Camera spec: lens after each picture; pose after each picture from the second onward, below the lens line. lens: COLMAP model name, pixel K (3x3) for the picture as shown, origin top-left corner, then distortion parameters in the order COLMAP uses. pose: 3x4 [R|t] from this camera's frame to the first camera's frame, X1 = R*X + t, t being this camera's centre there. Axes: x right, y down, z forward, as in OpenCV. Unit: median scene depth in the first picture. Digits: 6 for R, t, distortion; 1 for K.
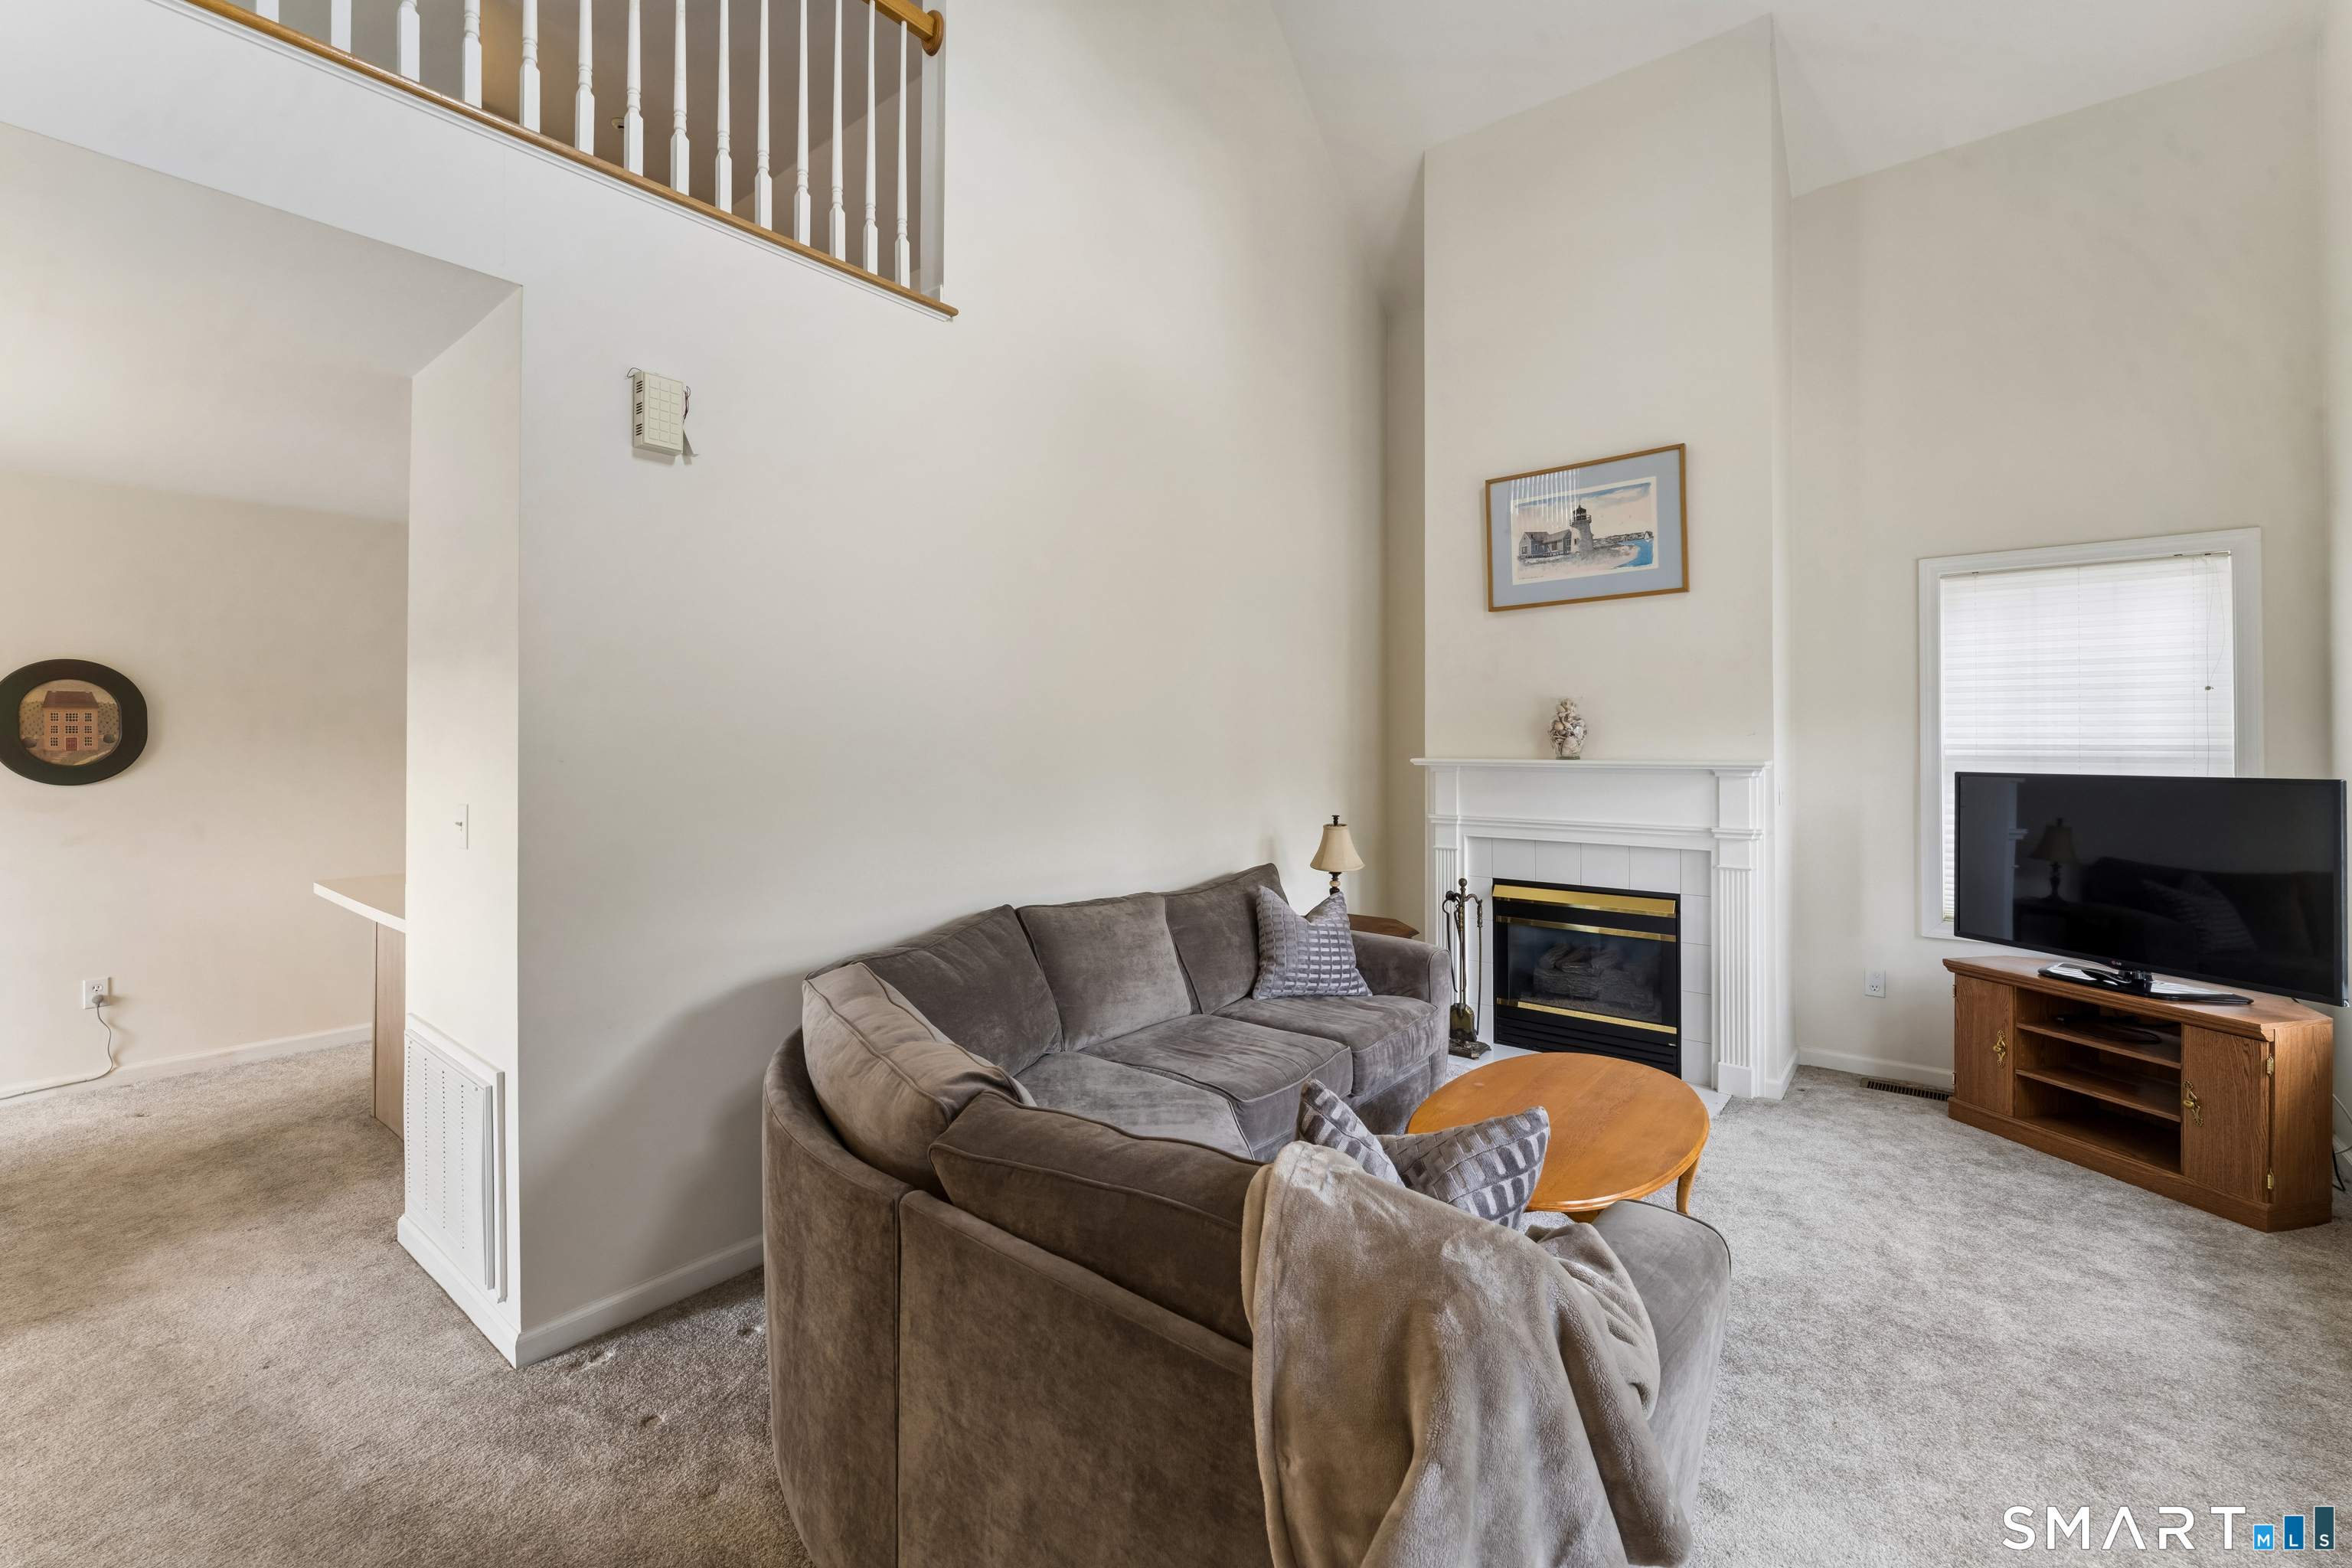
lens RADIAL K [[977.4, 0, 1192.0], [0, 977.4, 737.9], [0, 0, 1]] dist [0.000747, 0.000101]
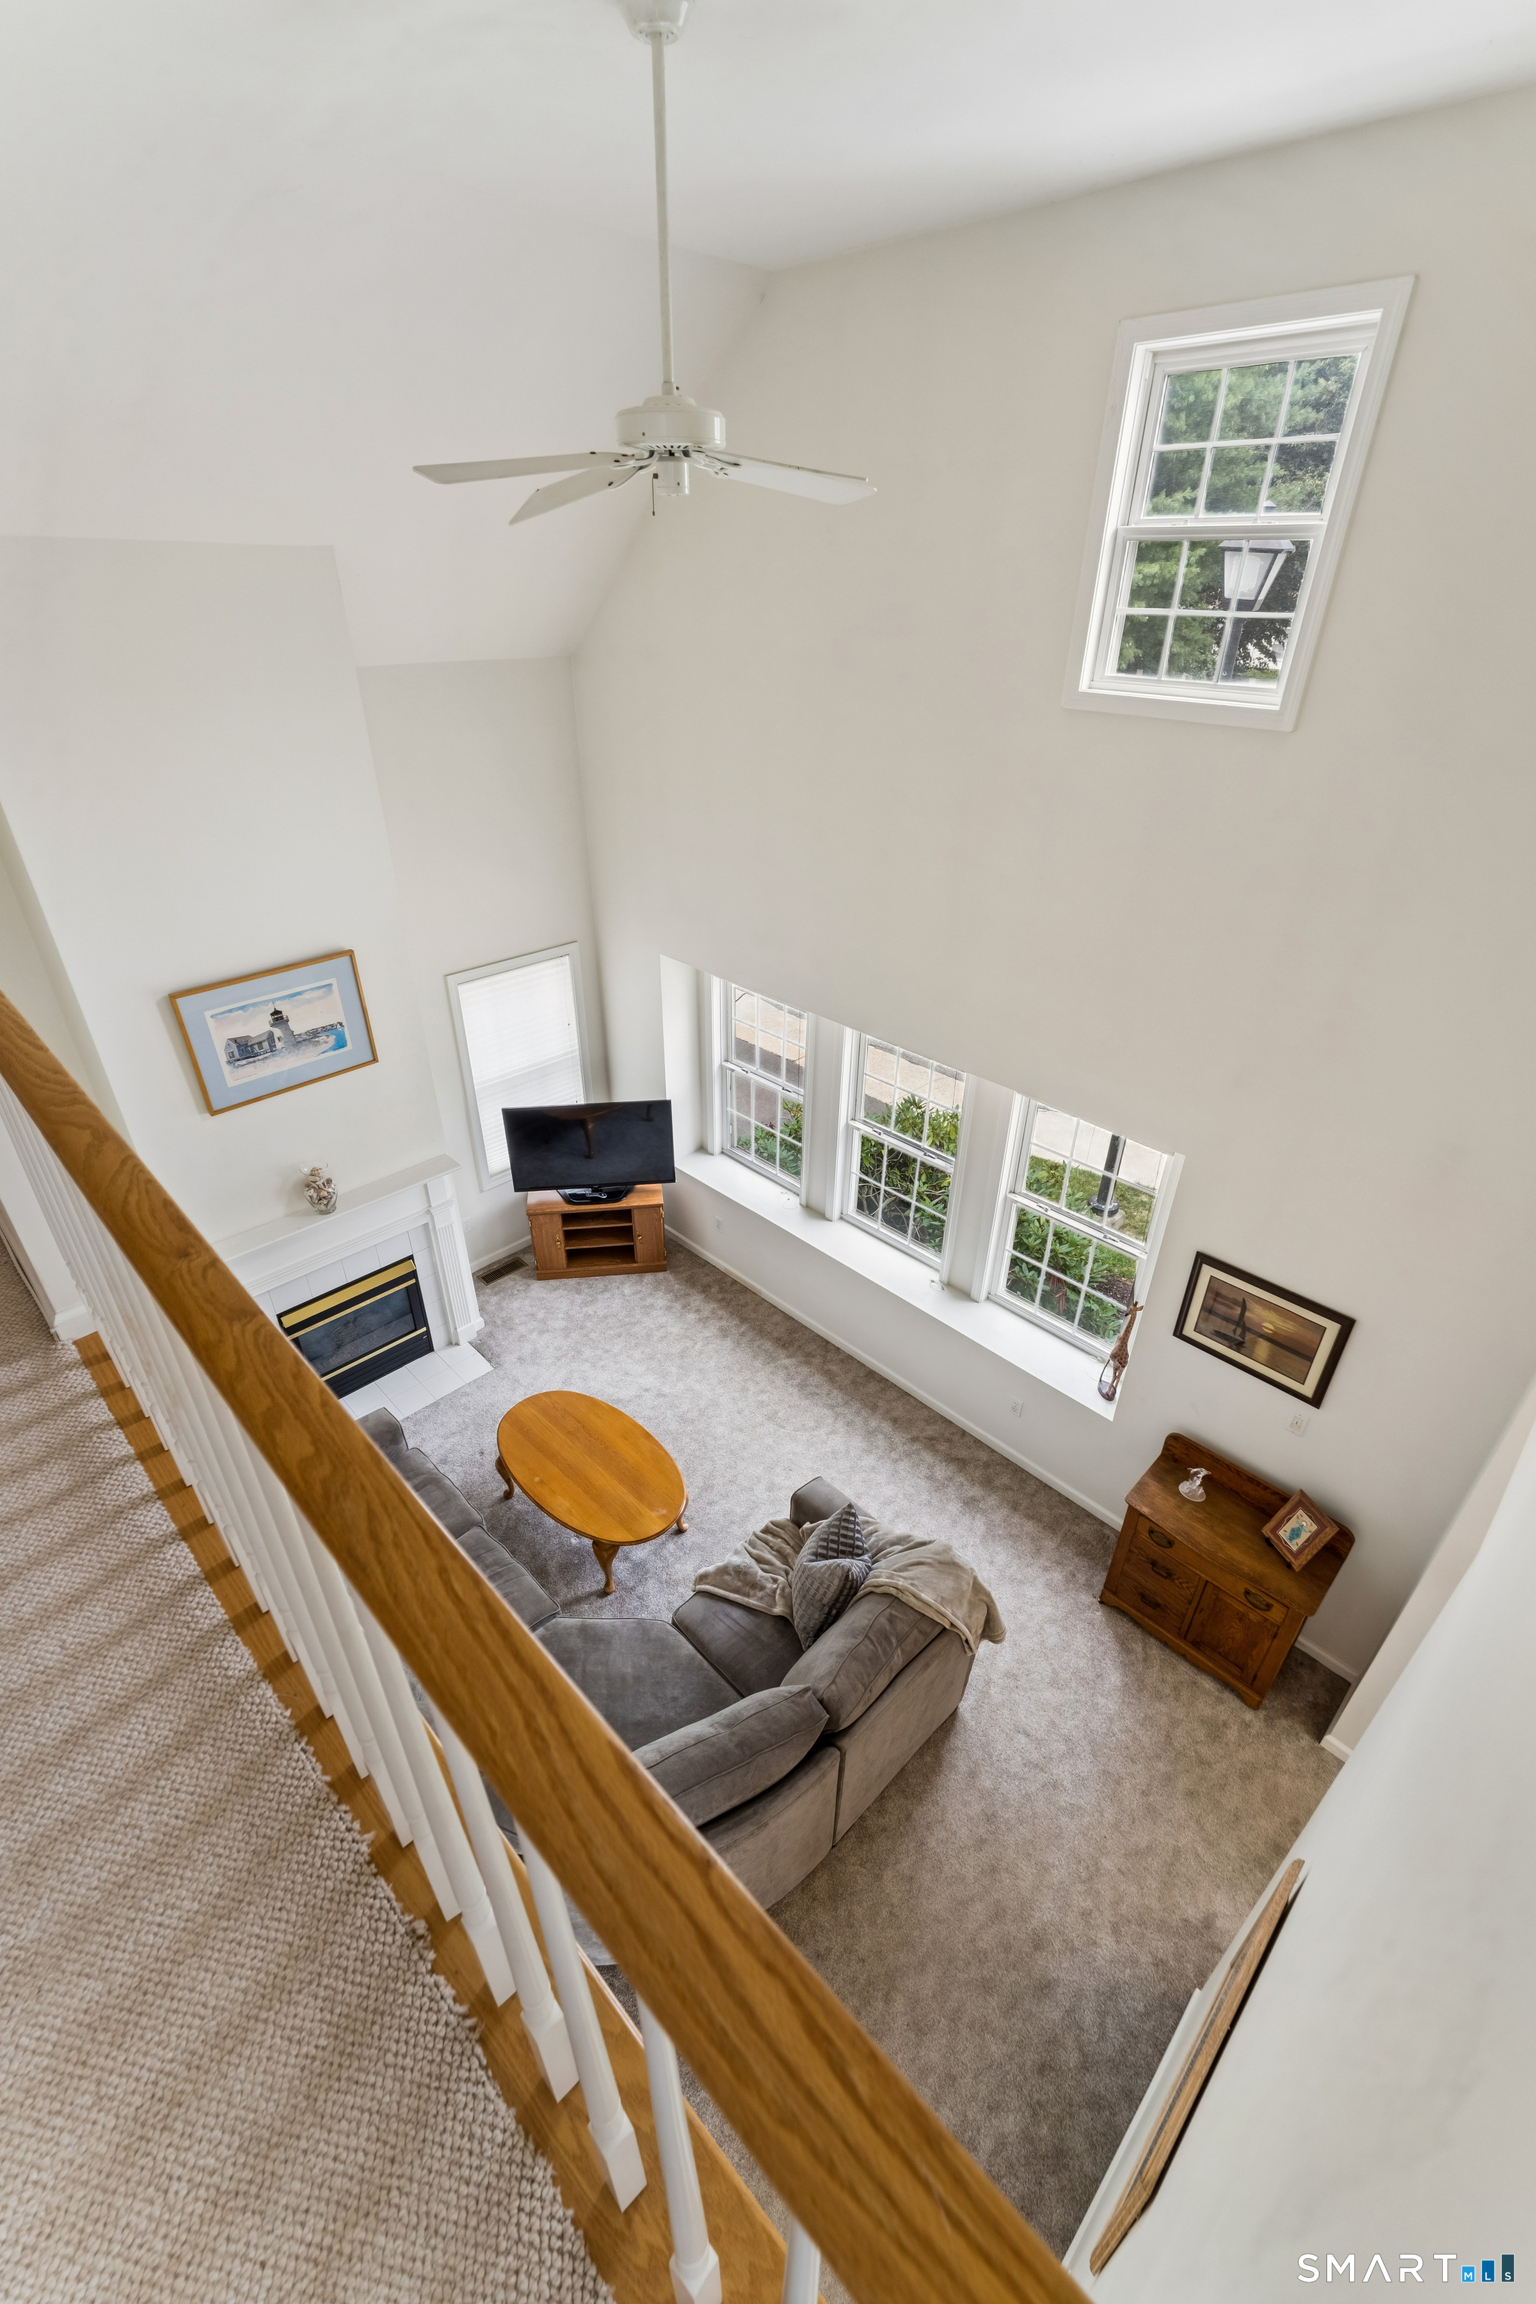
lens RADIAL K [[965.9, 0, 768.9], [0, 965.9, 1156.4], [0, 0, 1]] dist [-0.002168, -0.000068]
pose [[0.115295, -0.511343, 0.851608, -0.553945], [-0.024209, 0.855624, 0.517032, -0.683325], [-0.993036, -0.080228, 0.086270, 0.357057]]
